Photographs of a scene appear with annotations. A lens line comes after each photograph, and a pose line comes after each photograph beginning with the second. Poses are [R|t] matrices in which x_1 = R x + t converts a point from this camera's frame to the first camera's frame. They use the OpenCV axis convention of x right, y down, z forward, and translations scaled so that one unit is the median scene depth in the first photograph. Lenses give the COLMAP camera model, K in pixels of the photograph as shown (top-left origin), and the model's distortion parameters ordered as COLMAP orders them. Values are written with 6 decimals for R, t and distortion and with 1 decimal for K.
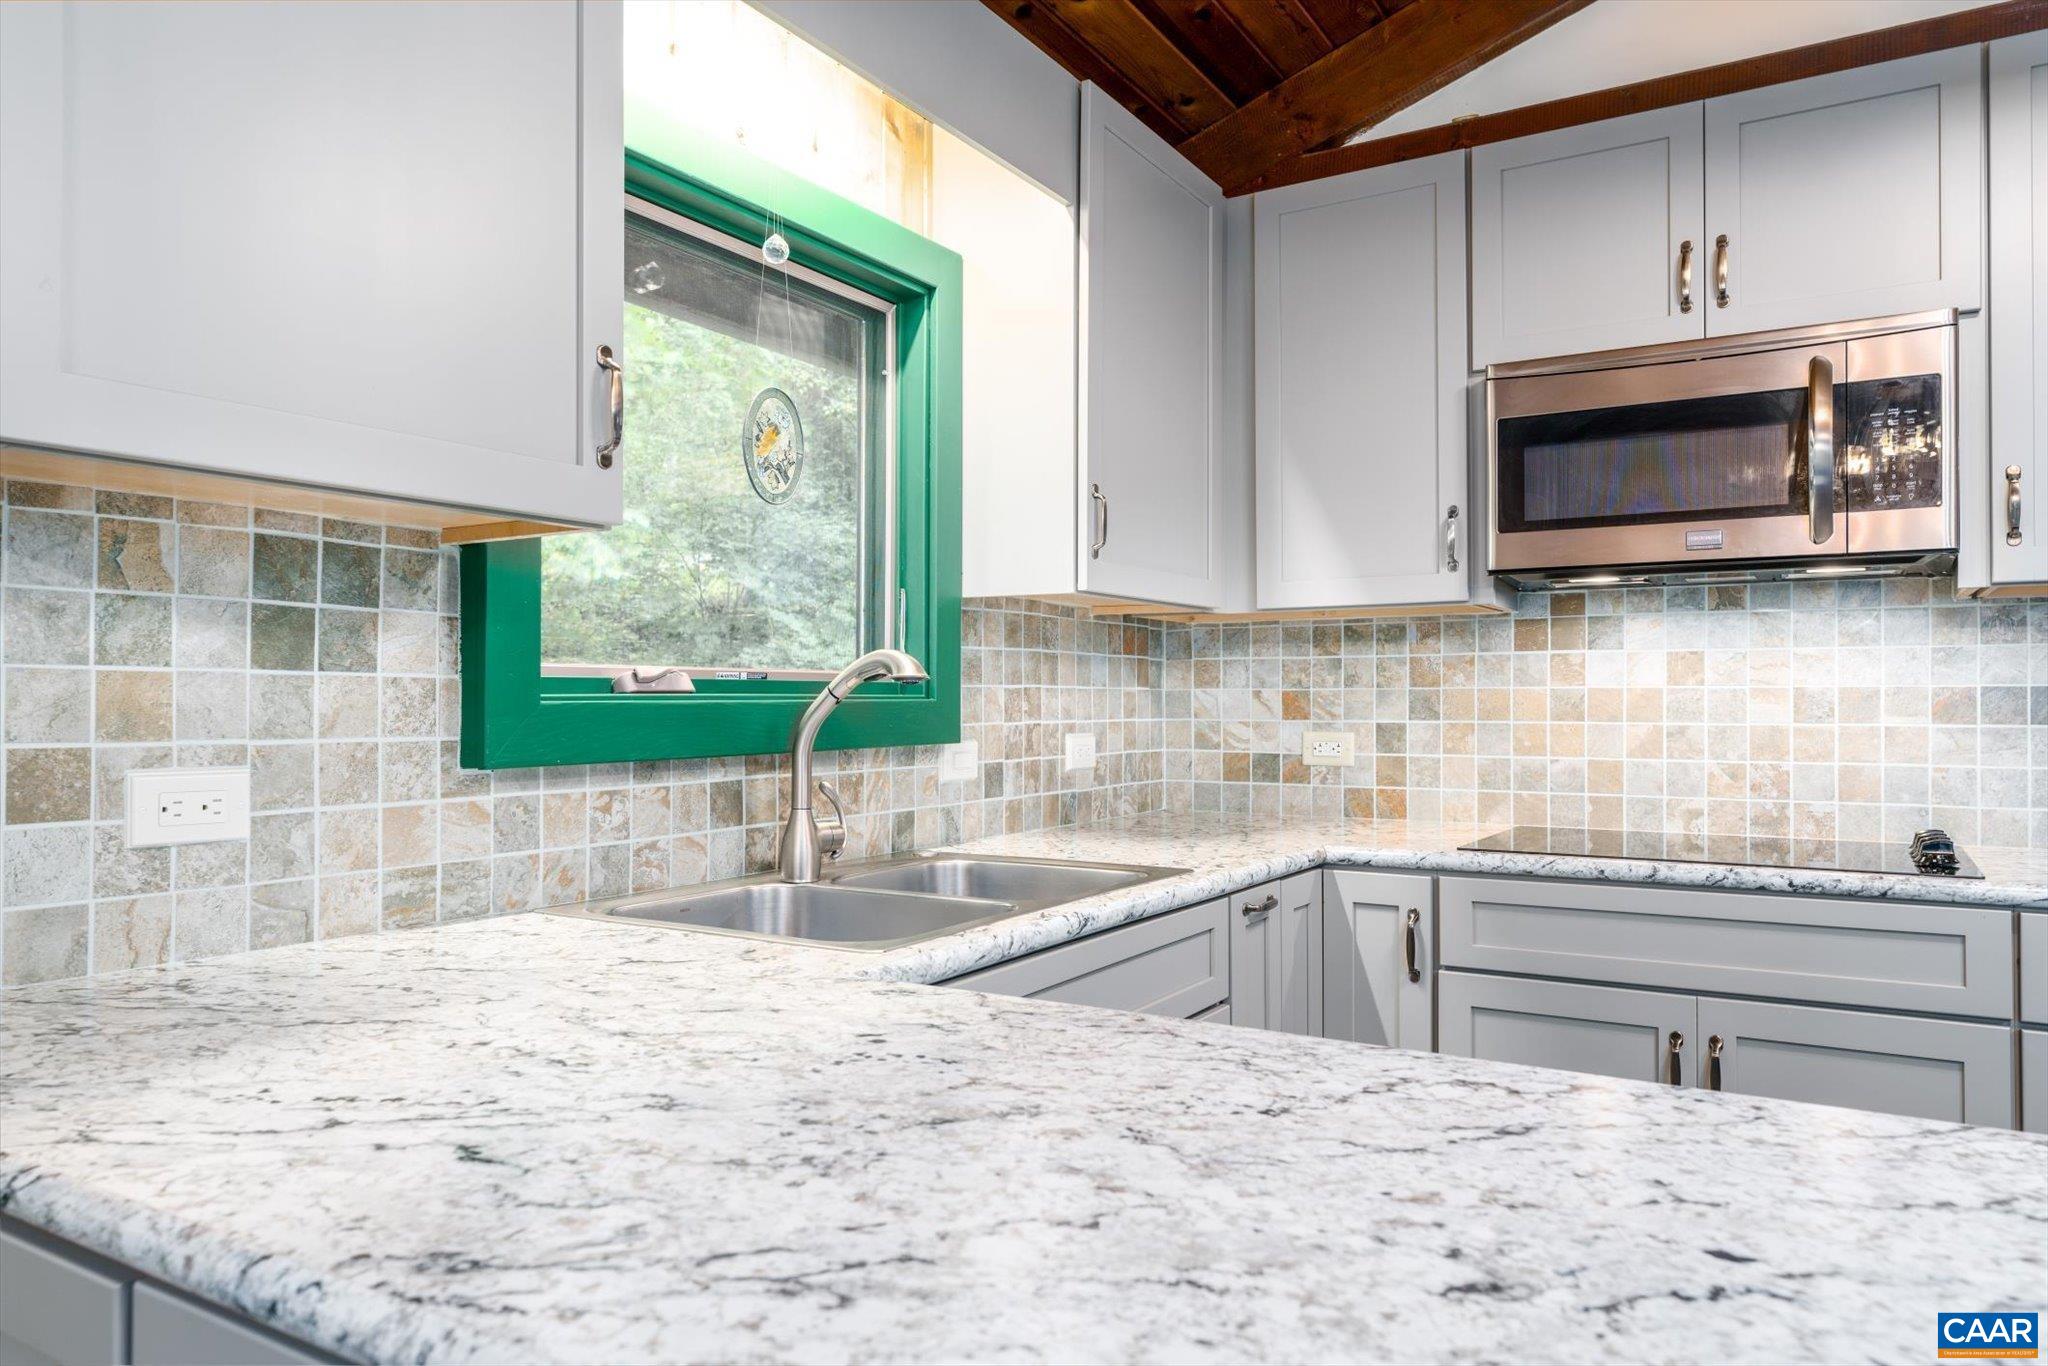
lens RADIAL K [[1349.8, 0, 1024.6], [0, 1349.8, 692.2], [0, 0, 1]] dist [-0.011227, -0.000283]
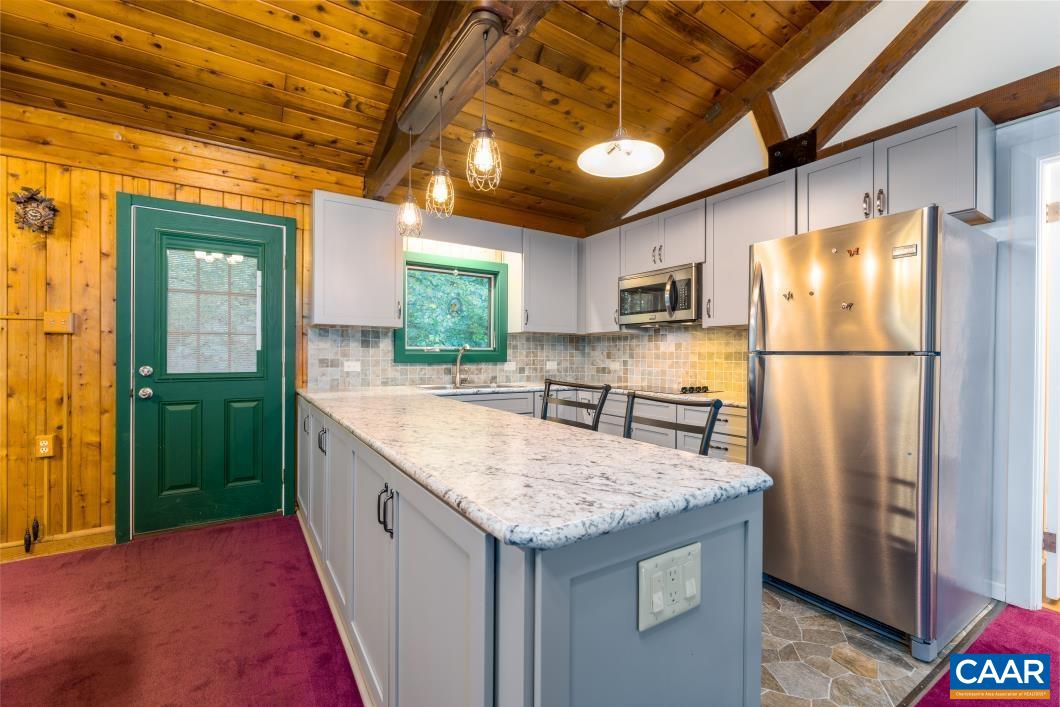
lens RADIAL K [[452.0, 0, 528.9], [0, 452.0, 357.6], [0, 0, 1]] dist [-0.002812, 0.000308]
pose [[0.899751, 0.008444, -0.436321, 0.767890], [-0.003296, 0.999916, 0.012554, -0.000482], [0.436390, -0.009858, 0.899703, -0.473334]]
